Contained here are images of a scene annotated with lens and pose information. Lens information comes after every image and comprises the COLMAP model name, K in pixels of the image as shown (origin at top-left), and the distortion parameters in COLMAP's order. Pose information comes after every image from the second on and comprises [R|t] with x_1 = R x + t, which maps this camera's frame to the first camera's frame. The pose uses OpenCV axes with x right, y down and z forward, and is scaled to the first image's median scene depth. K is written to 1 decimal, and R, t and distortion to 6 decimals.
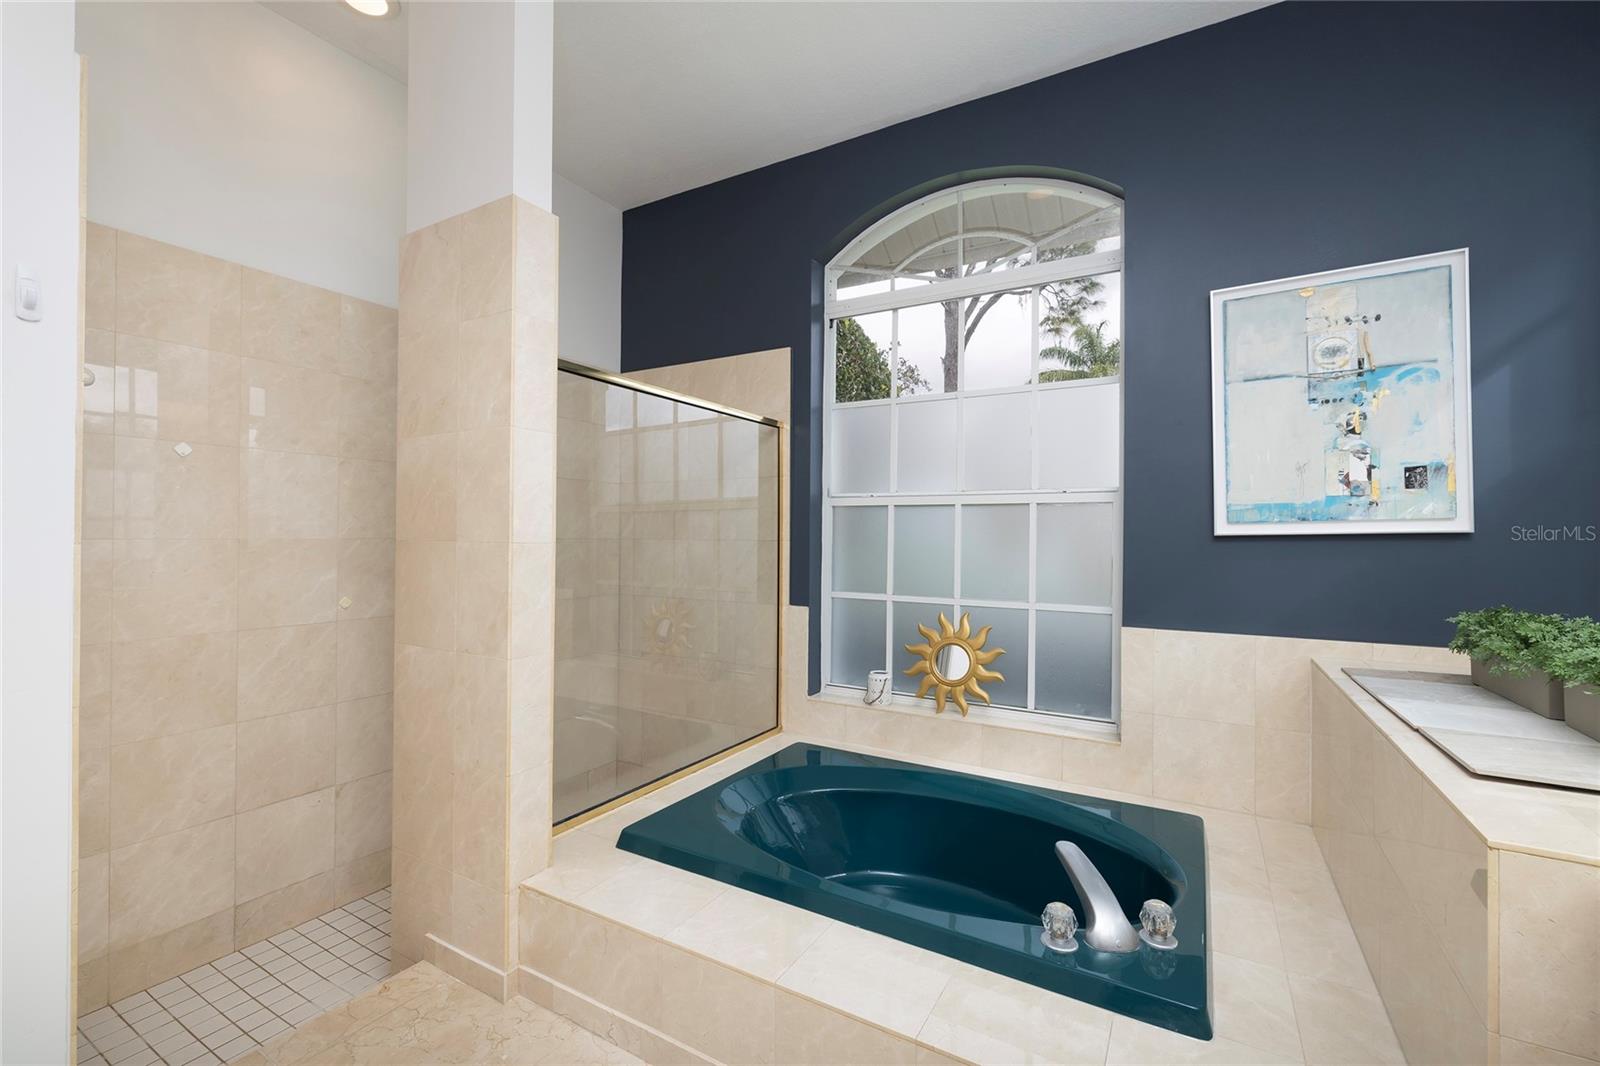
lens RADIAL K [[680.9, 0, 794.5], [0, 680.9, 537.5], [0, 0, 1]] dist [0.002476, -0.000131]
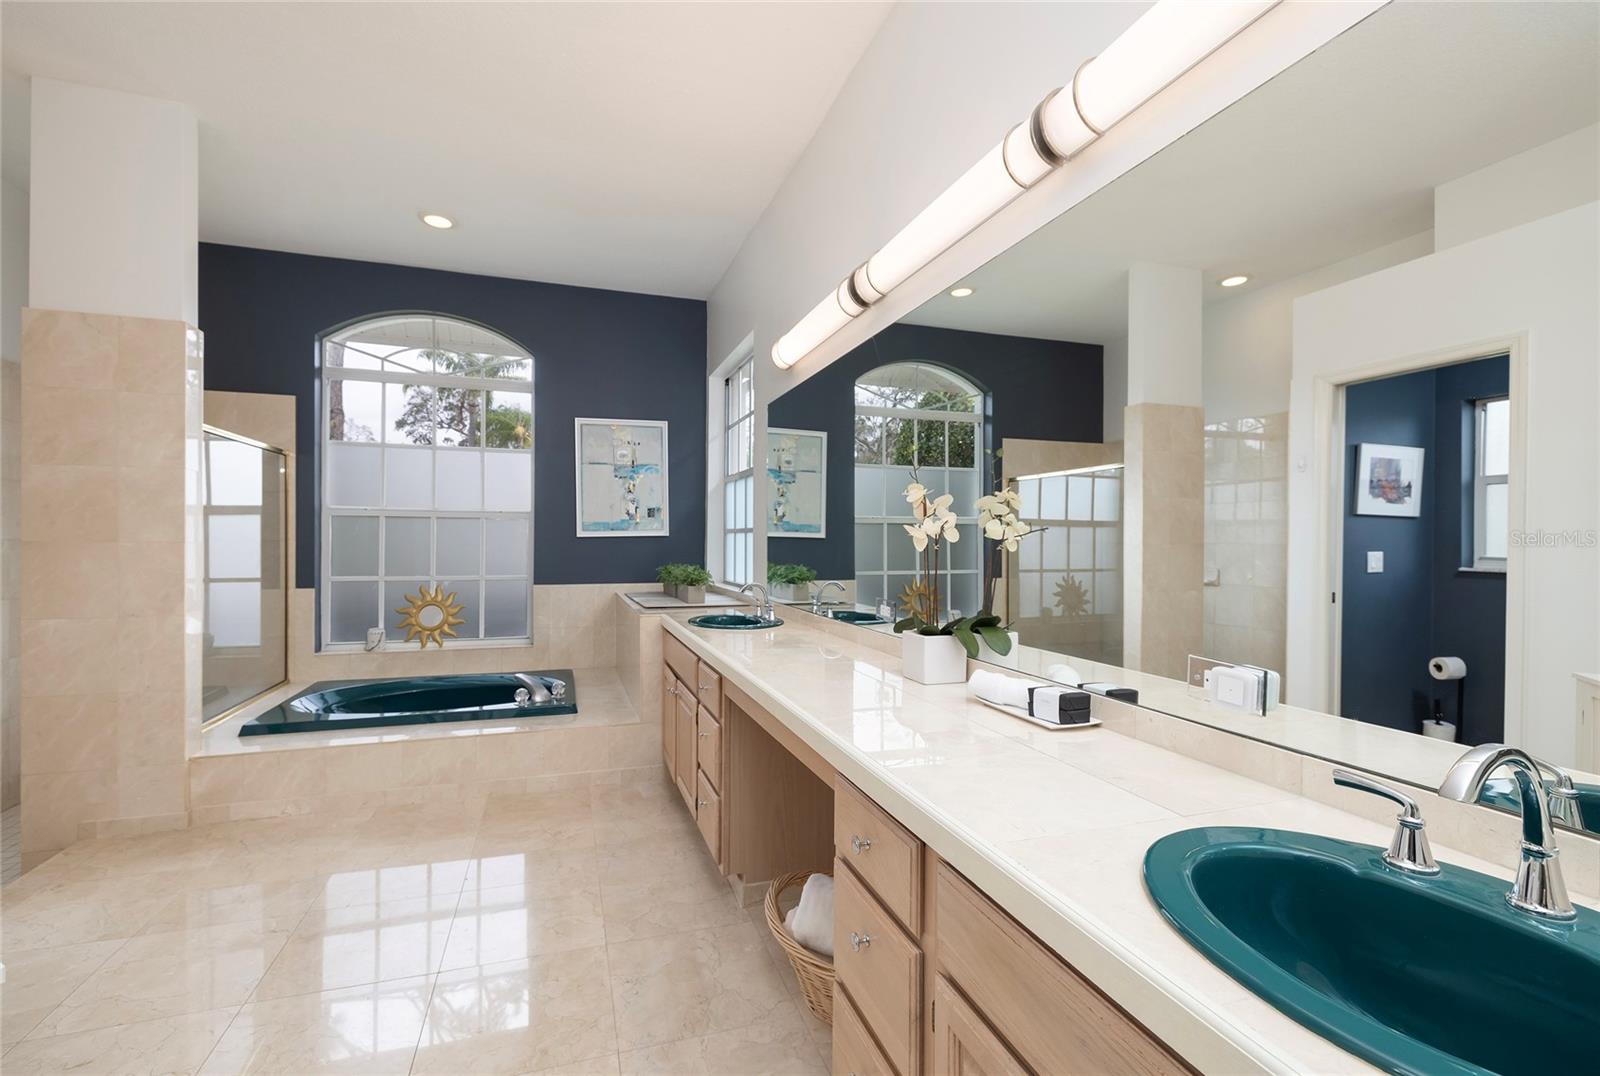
lens RADIAL K [[698.6, 0, 787.8], [0, 698.6, 541.6], [0, 0, 1]] dist [-0.000405, 0.000105]
pose [[0.657292, -0.005277, 0.753617, -0.561815], [-0.002336, 0.999956, 0.009039, -0.009729], [-0.753632, -0.007701, 0.657251, -0.878431]]
